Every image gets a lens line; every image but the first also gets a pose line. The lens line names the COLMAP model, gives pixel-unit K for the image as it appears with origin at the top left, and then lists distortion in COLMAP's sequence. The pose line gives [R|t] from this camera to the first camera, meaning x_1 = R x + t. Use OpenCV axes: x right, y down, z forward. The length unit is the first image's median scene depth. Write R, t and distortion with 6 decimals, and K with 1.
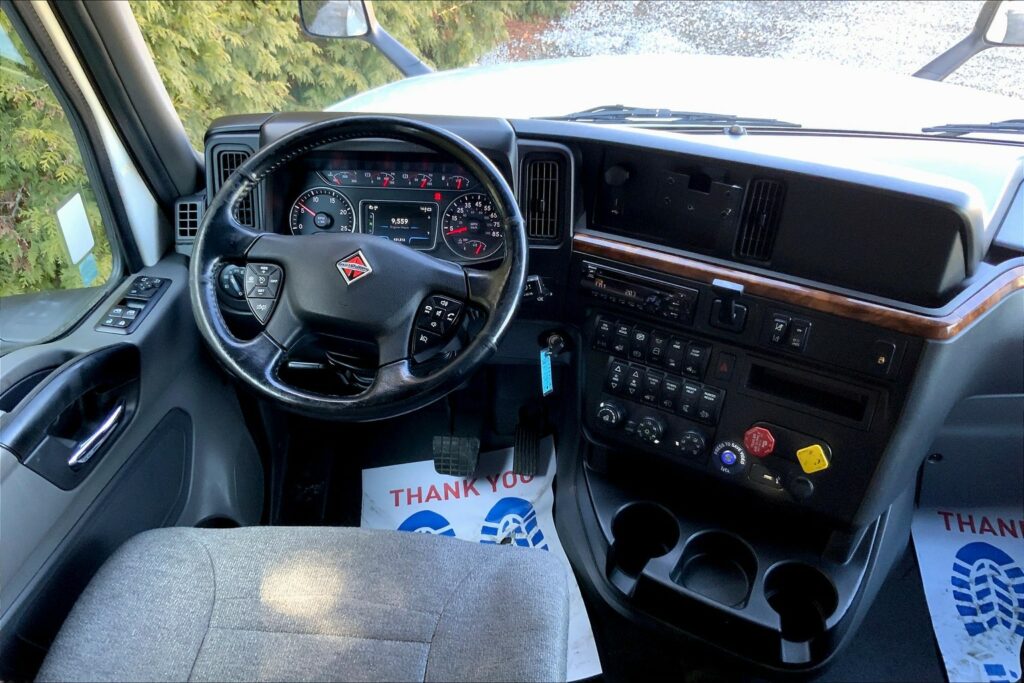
lens RADIAL K [[863.0, 0, 507.5], [0, 863.0, 338.7], [0, 0, 1]] dist [0.109810, -0.224430]
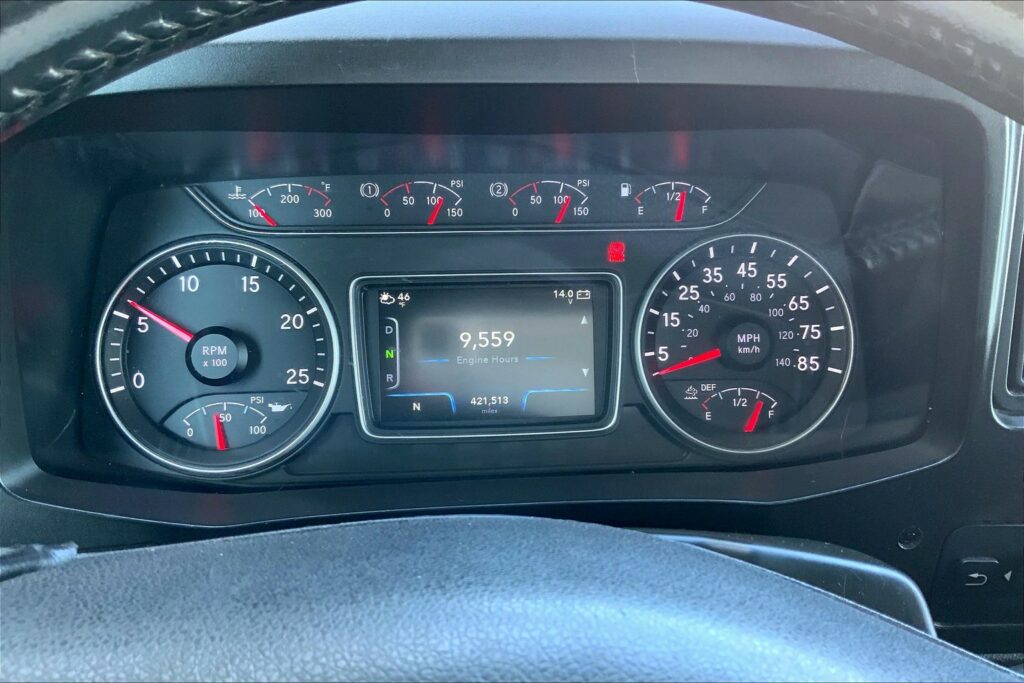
lens RADIAL K [[863.0, 0, 507.5], [0, 863.0, 338.7], [0, 0, 1]] dist [0.109810, -0.224430]
pose [[0.983346, -0.068179, 0.168472, -0.179923], [0.067706, 0.997669, 0.008555, -0.147832], [-0.168662, 0.002994, 0.985669, 0.753860]]
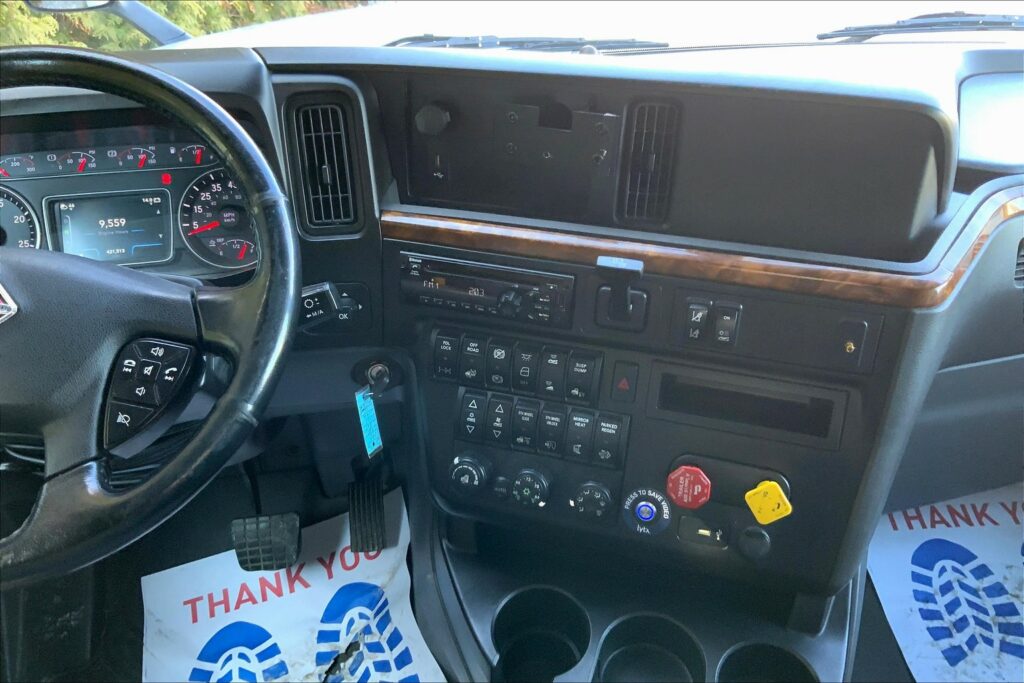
lens RADIAL K [[863.0, 0, 507.5], [0, 863.0, 338.7], [0, 0, 1]] dist [0.109810, -0.224430]
pose [[0.978216, -0.128982, 0.162657, 0.050949], [0.128183, 0.991630, 0.015445, -0.023404], [-0.163288, 0.005741, 0.986562, 0.327194]]
